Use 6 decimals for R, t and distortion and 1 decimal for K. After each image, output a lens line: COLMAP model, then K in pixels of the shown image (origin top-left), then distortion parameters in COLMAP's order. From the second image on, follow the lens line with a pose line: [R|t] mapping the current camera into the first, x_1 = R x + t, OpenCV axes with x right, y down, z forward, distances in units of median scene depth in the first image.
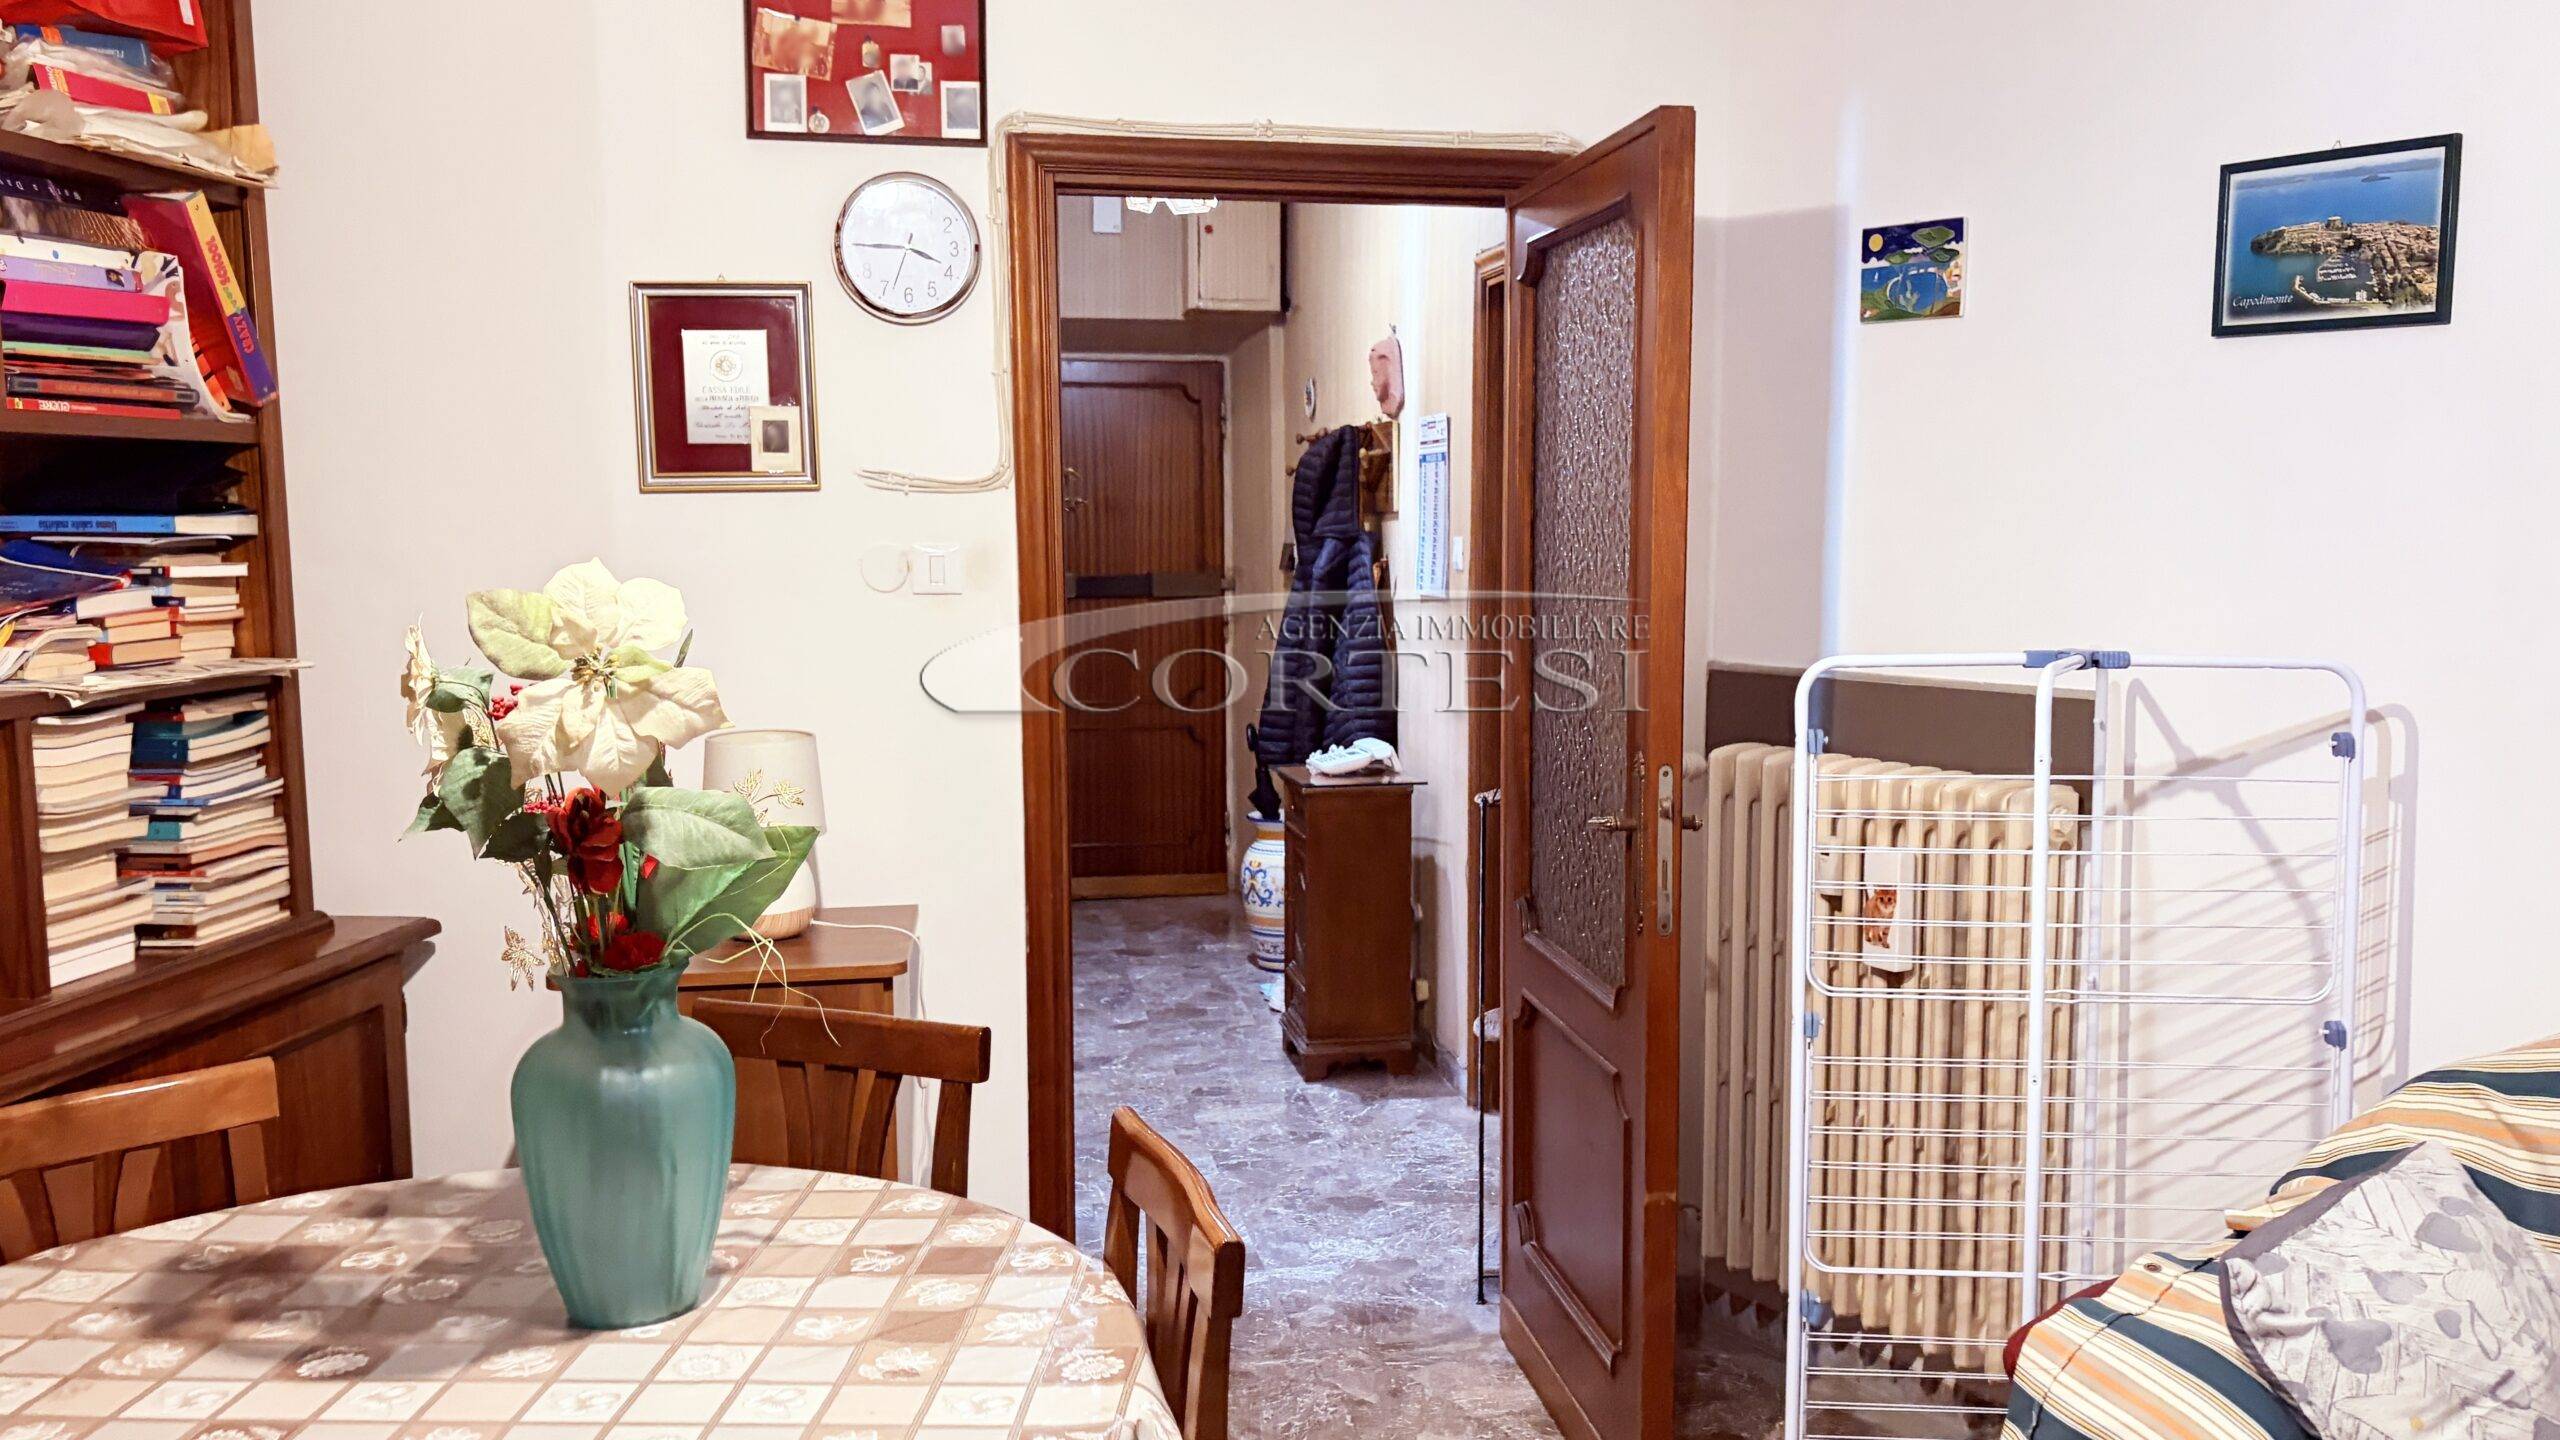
lens RADIAL K [[2025.2, 0, 1276.8], [0, 2025.2, 710.9], [0, 0, 1]] dist [0.083422, -0.107882]
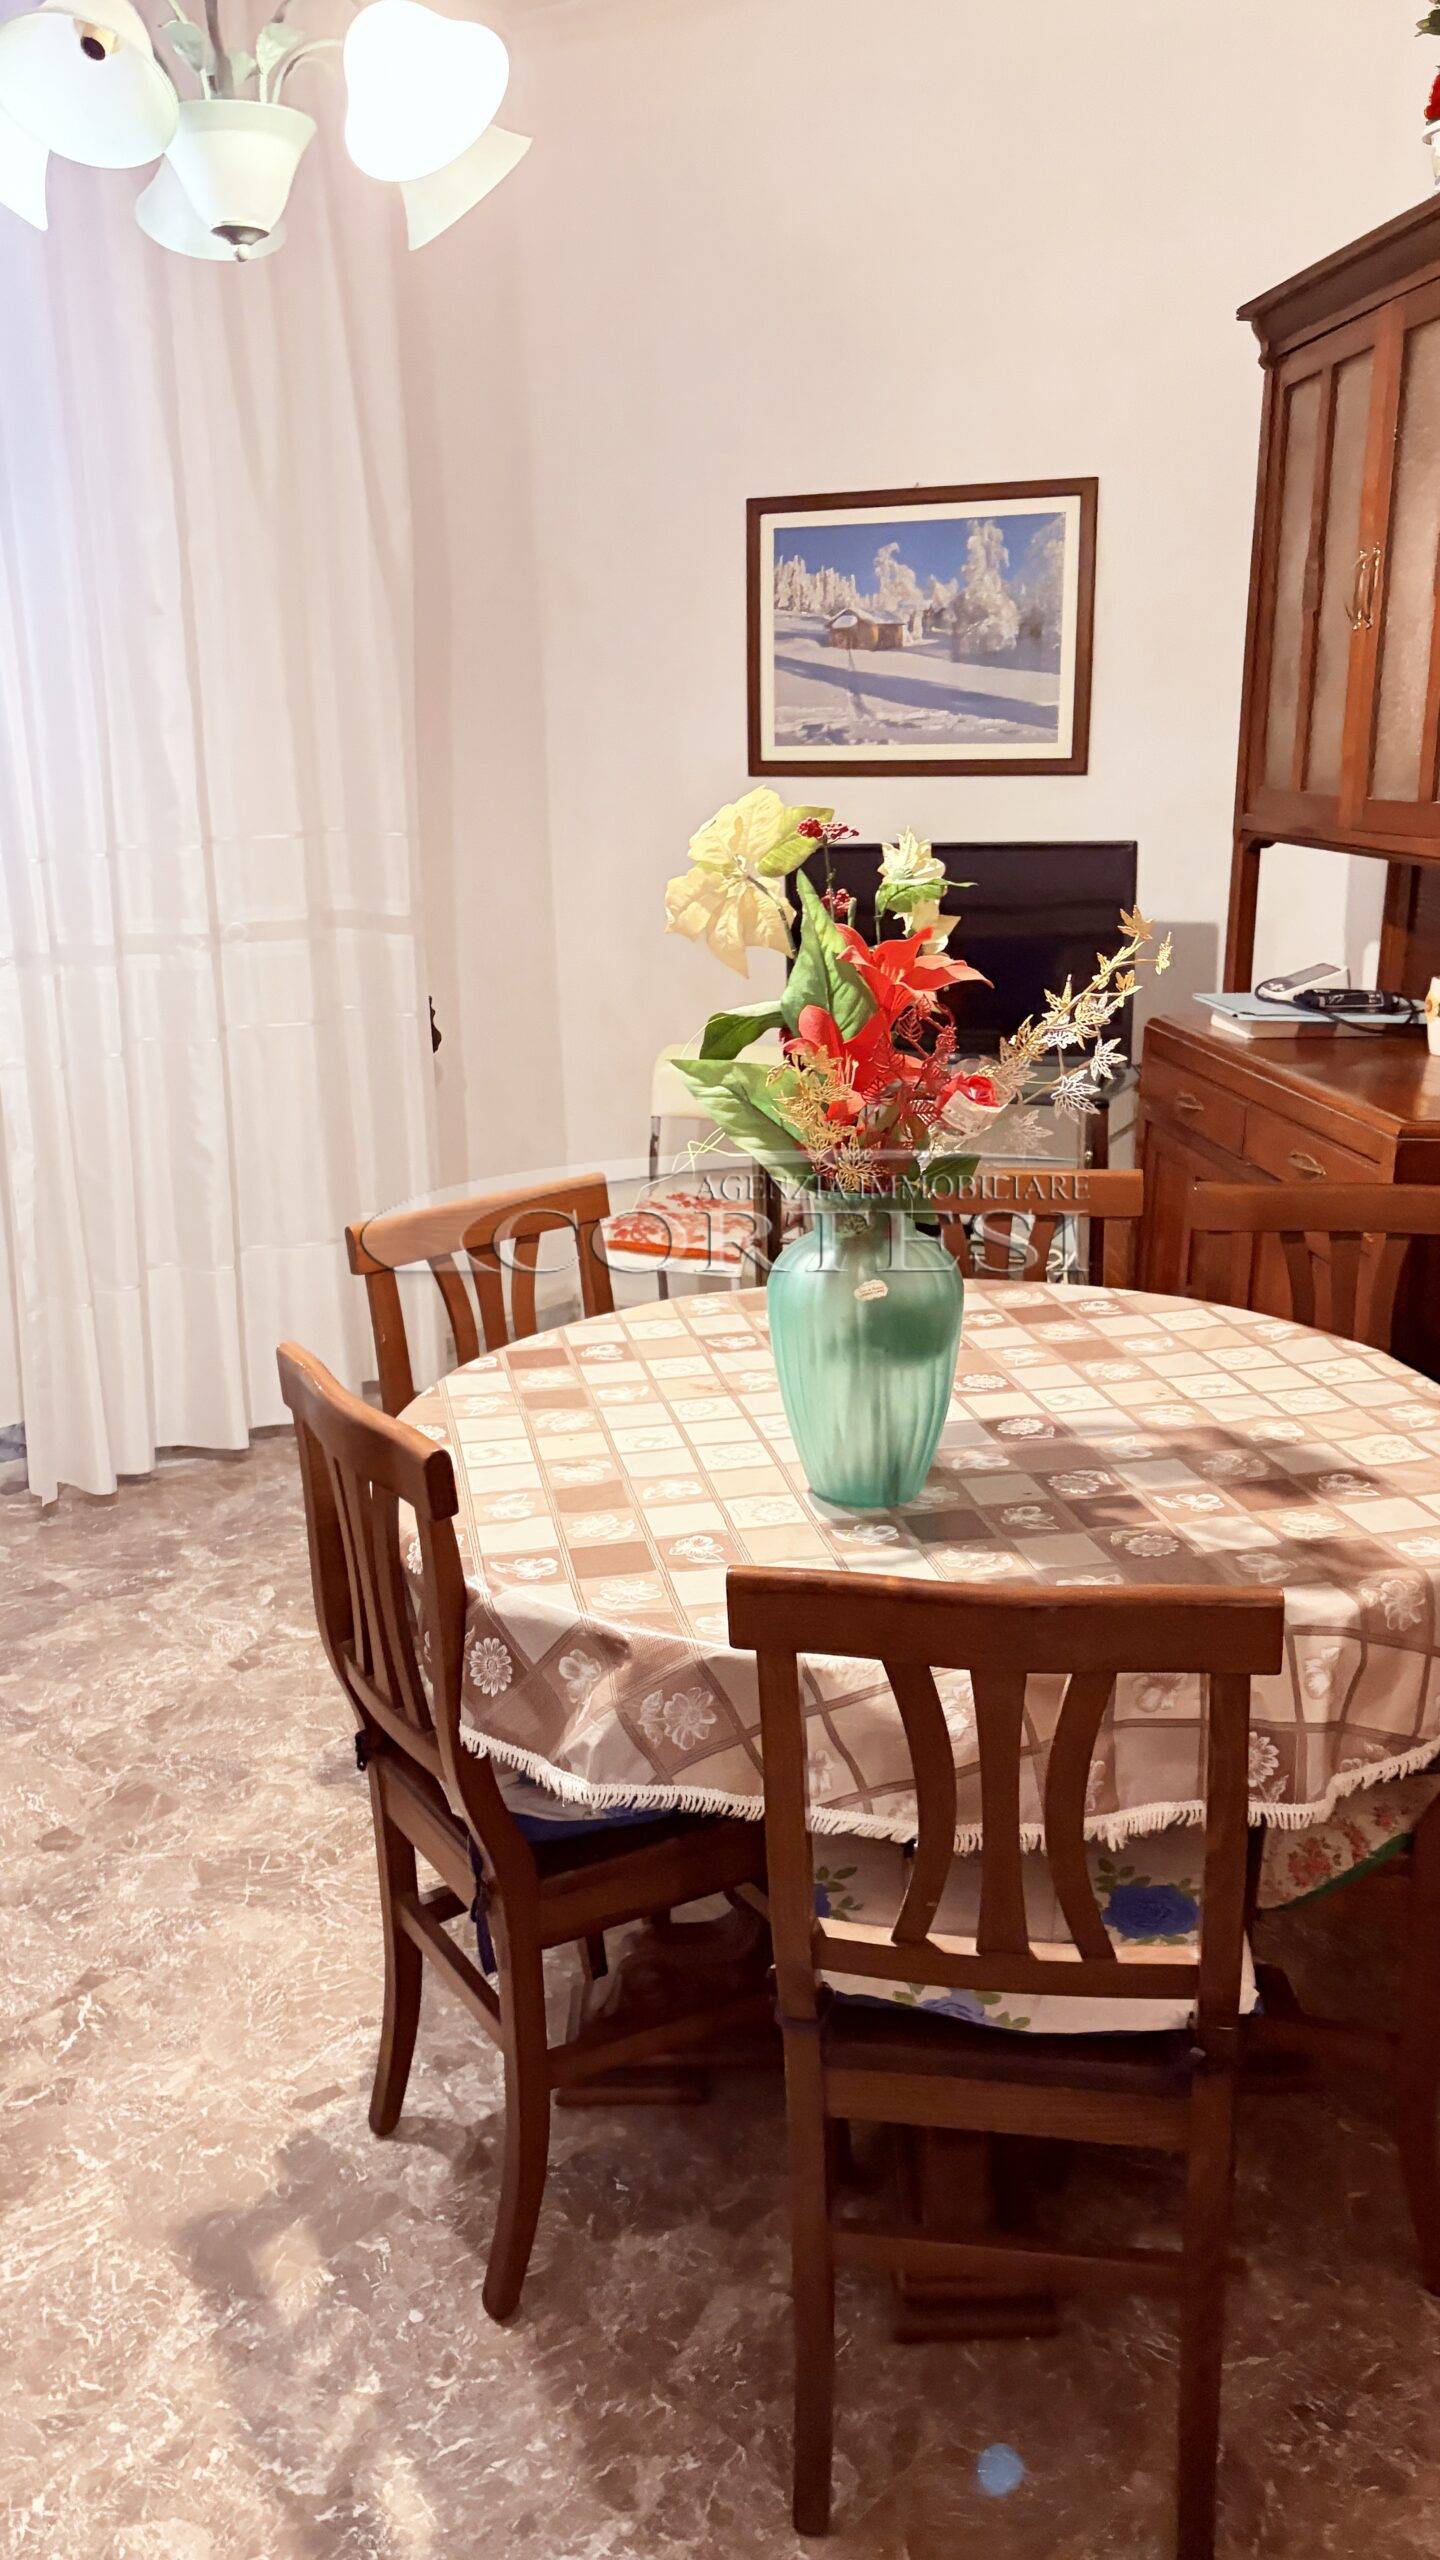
lens RADIAL K [[2093.0, 0, 733.3], [0, 2093.0, 1294.7], [0, 0, 1]] dist [0.063219, -0.129301]
pose [[-0.971660, 0.095170, -0.216377, -0.001075], [0.012401, 0.934633, 0.355398, -0.148626], [0.236056, 0.342643, -0.909326, 1.361154]]
